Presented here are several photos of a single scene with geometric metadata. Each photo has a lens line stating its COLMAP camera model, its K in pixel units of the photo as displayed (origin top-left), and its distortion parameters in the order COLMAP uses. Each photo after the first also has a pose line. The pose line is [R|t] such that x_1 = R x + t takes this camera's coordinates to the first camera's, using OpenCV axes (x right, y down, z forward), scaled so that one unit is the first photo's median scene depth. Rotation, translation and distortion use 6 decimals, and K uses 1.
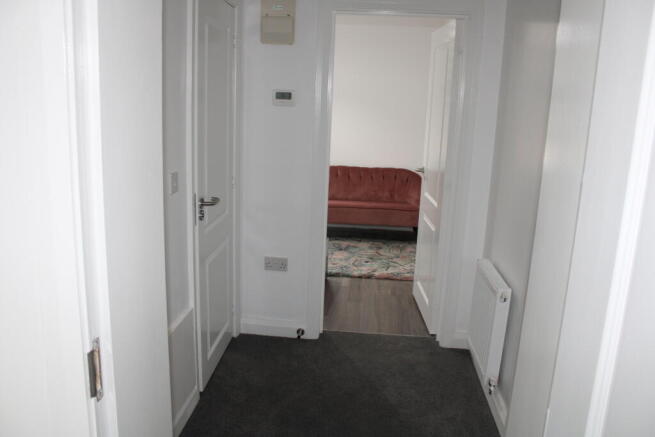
lens RADIAL K [[556.7, 0, 326.6], [0, 556.7, 219.4], [0, 0, 1]] dist [-0.121612, 0.087411]
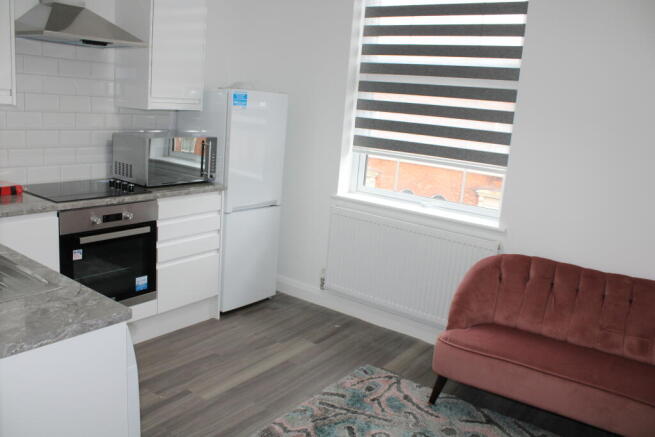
lens RADIAL K [[556.7, 0, 324.6], [0, 556.7, 217.1], [0, 0, 1]] dist [-0.121612, 0.087411]
pose [[0.870516, 0.138389, -0.472282, 0.084097], [-0.154557, 0.987973, 0.004617, -0.107019], [0.467241, 0.068976, 0.881435, 0.501626]]
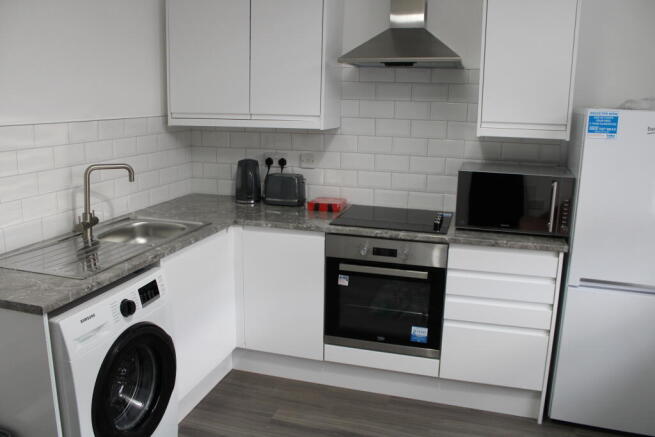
lens RADIAL K [[556.7, 0, 326.1], [0, 556.7, 218.8], [0, 0, 1]] dist [-0.121612, 0.087411]
pose [[-0.167093, 0.182353, -0.968931, 0.141437], [-0.232596, 0.947718, 0.218472, -0.204234], [0.958112, 0.261875, -0.115943, 0.907402]]
